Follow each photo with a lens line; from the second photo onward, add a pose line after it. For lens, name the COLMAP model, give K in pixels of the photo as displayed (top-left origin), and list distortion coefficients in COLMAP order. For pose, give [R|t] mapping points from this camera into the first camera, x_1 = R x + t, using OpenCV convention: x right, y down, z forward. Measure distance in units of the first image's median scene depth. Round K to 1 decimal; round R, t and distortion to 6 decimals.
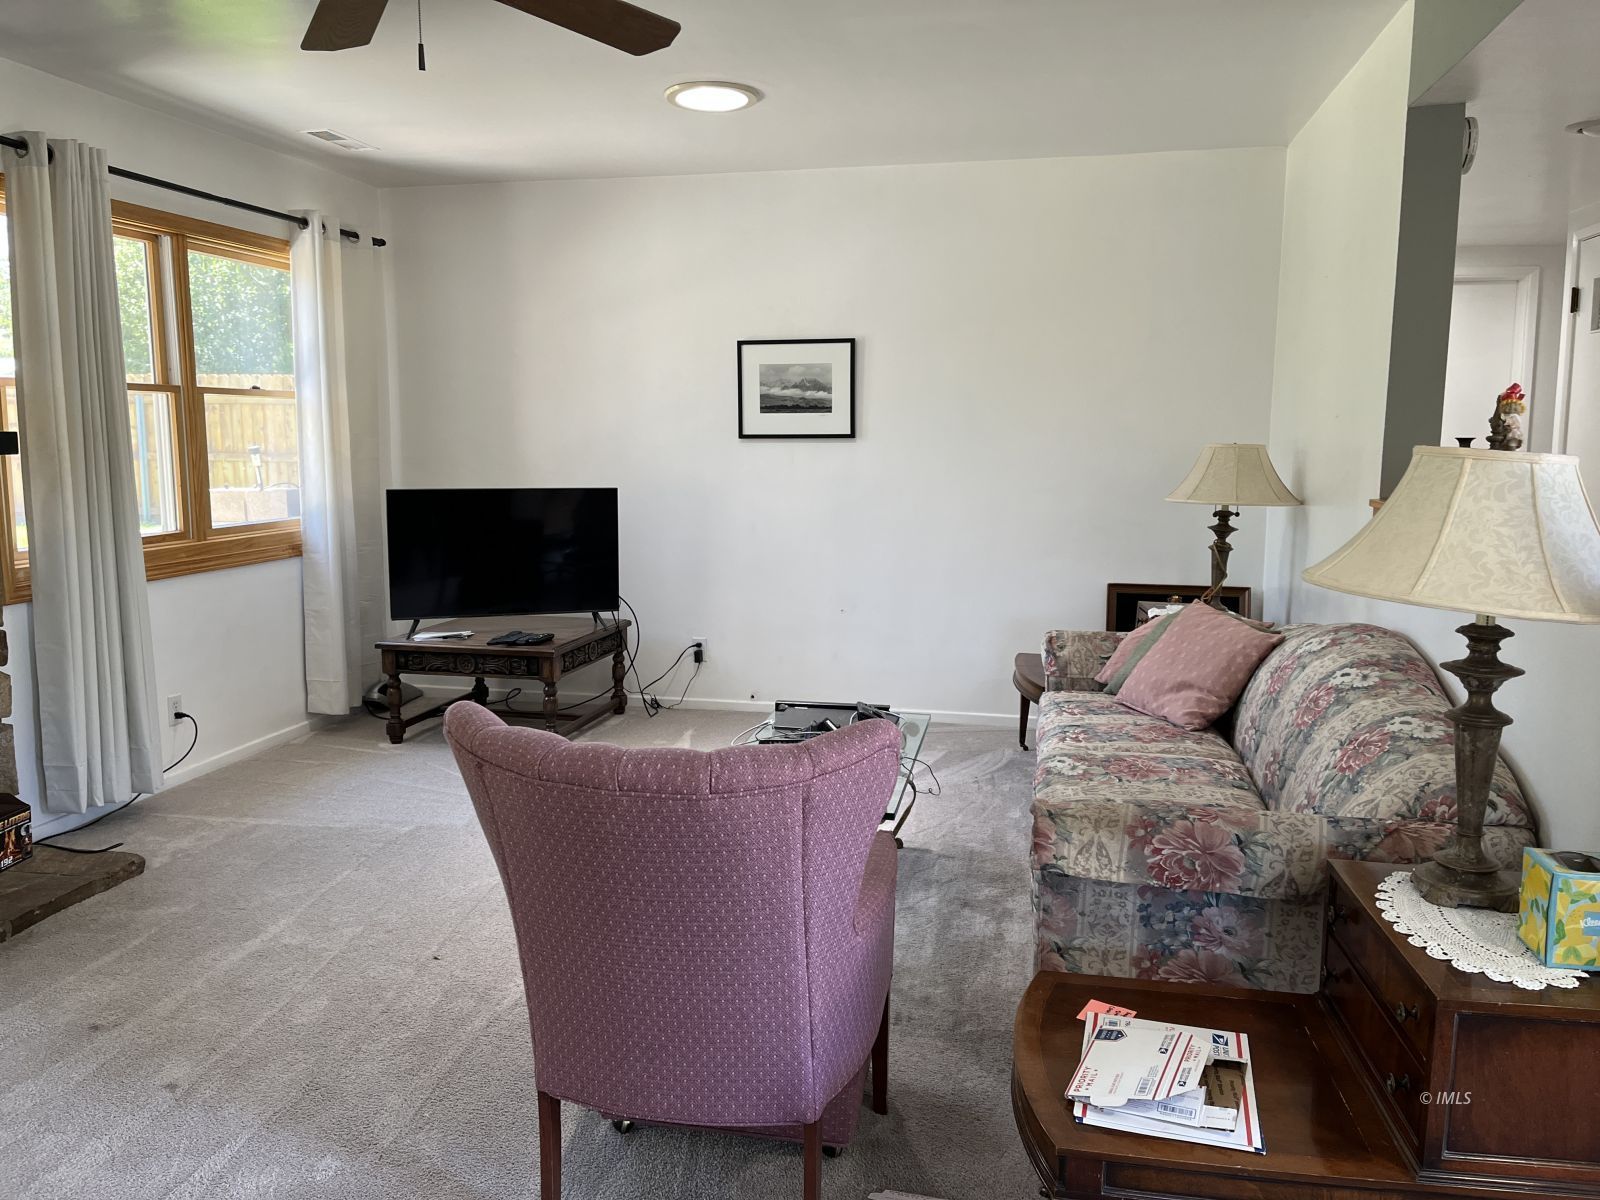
lens RADIAL K [[1206.5, 0, 803.5], [0, 1206.5, 574.0], [0, 0, 1]] dist [0.080396, -0.108393]
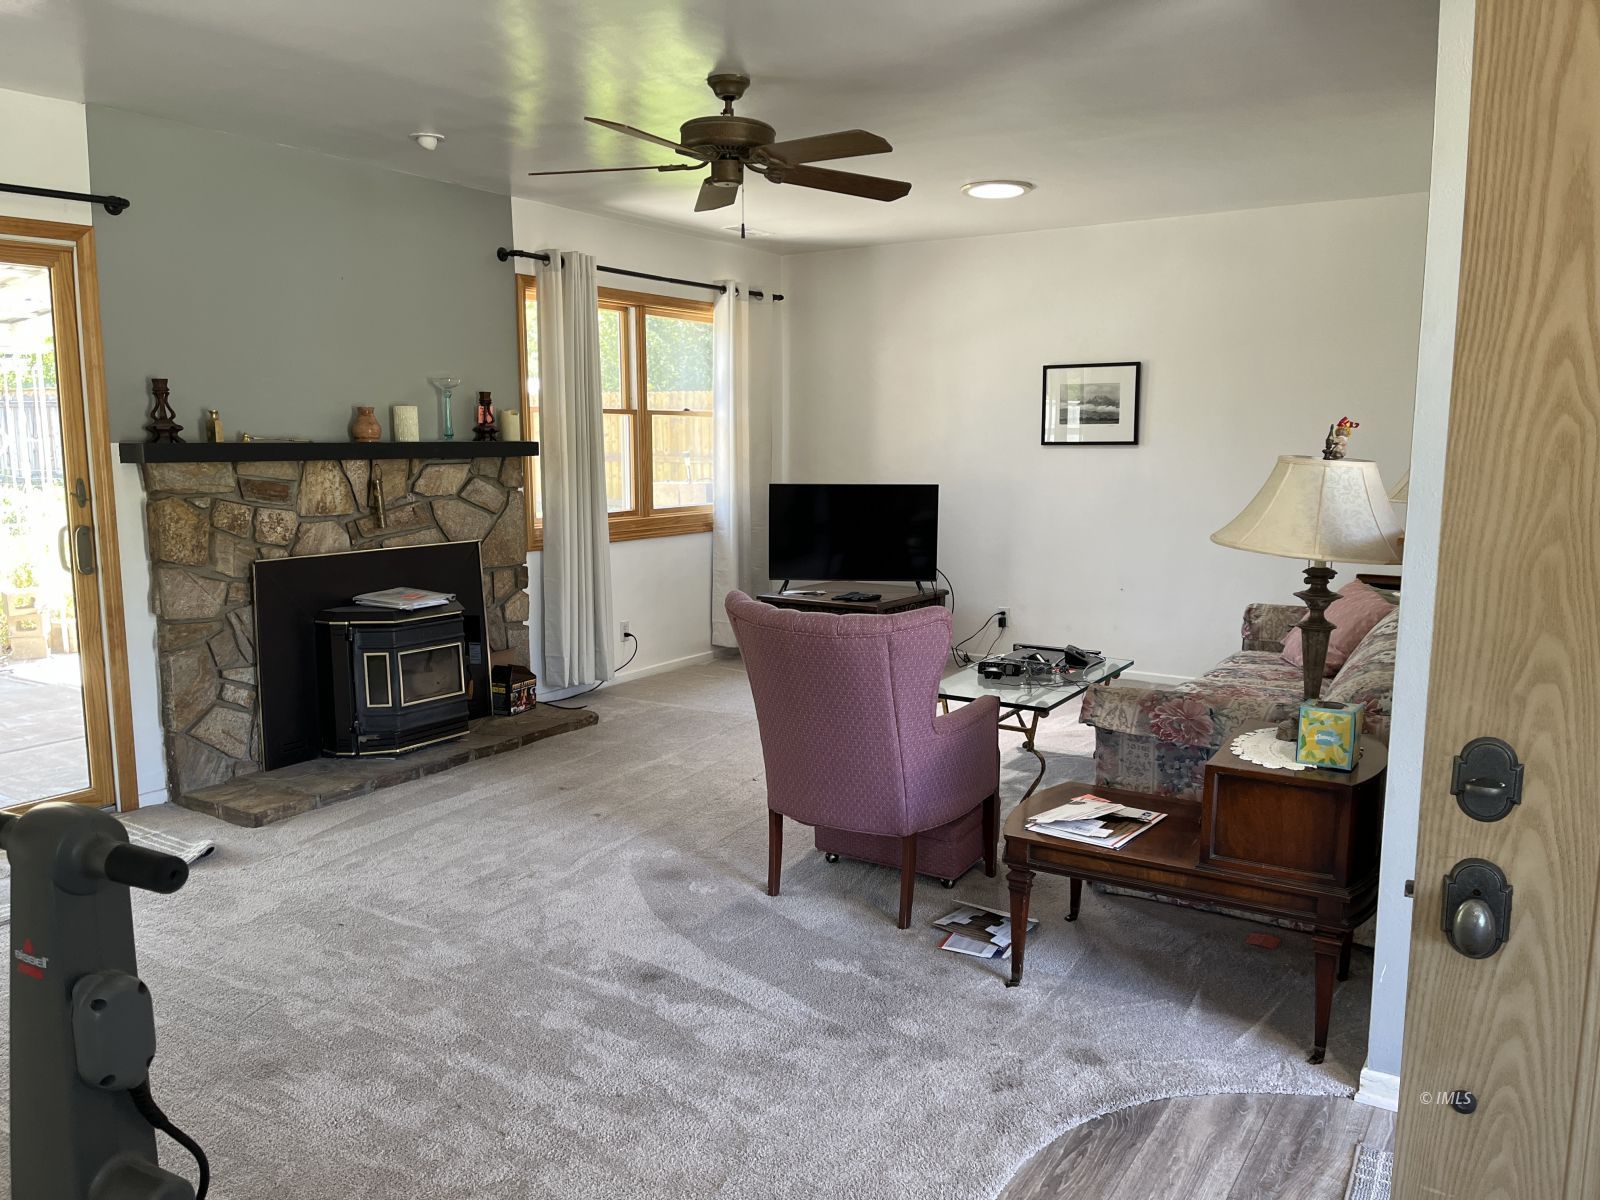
lens RADIAL K [[1206.5, 0, 803.5], [0, 1206.5, 574.0], [0, 0, 1]] dist [0.080396, -0.108393]
pose [[0.937135, 0.039670, -0.346706, 0.205920], [-0.040661, 0.999163, 0.004418, 0.030394], [0.346591, 0.009957, 0.937963, -0.314391]]
